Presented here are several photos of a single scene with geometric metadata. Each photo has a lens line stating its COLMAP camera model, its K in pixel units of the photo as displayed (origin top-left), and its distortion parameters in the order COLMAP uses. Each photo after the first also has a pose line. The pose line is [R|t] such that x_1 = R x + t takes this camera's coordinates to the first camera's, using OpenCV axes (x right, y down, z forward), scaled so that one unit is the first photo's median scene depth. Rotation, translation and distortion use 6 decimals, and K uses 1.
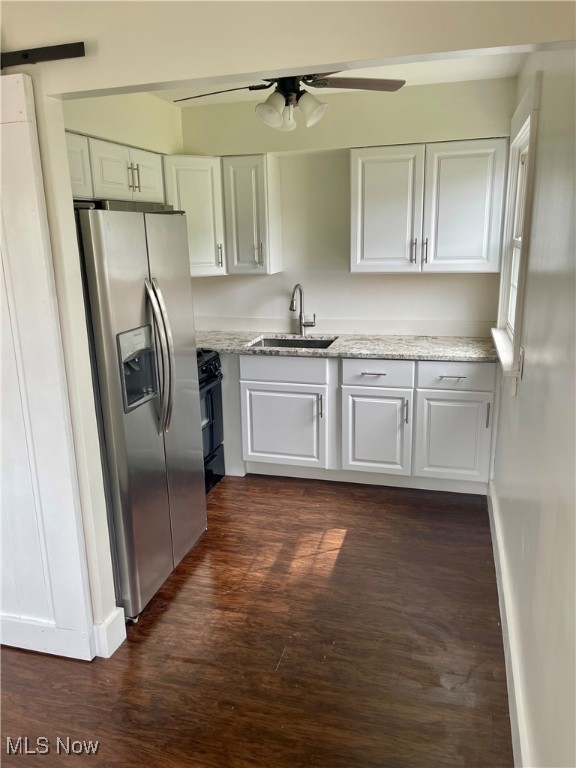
lens RADIAL K [[586.2, 0, 287.5], [0, 586.2, 383.6], [0, 0, 1]] dist [0.037312, -0.022964]
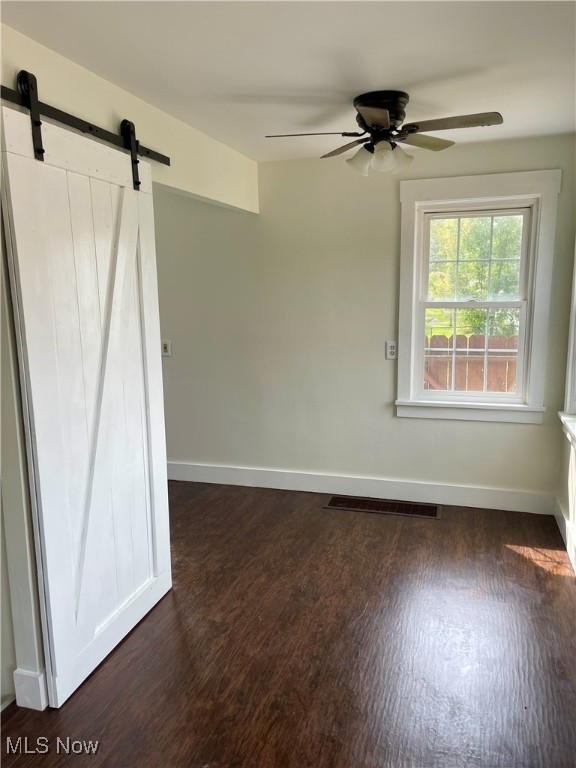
lens RADIAL K [[586.2, 0, 288.3], [0, 586.2, 384.0], [0, 0, 1]] dist [0.037312, -0.022964]
pose [[0.032272, -0.152219, 0.987820, -1.716237], [0.261159, 0.955283, 0.138673, -0.088558], [-0.964756, 0.253503, 0.070582, 0.592833]]
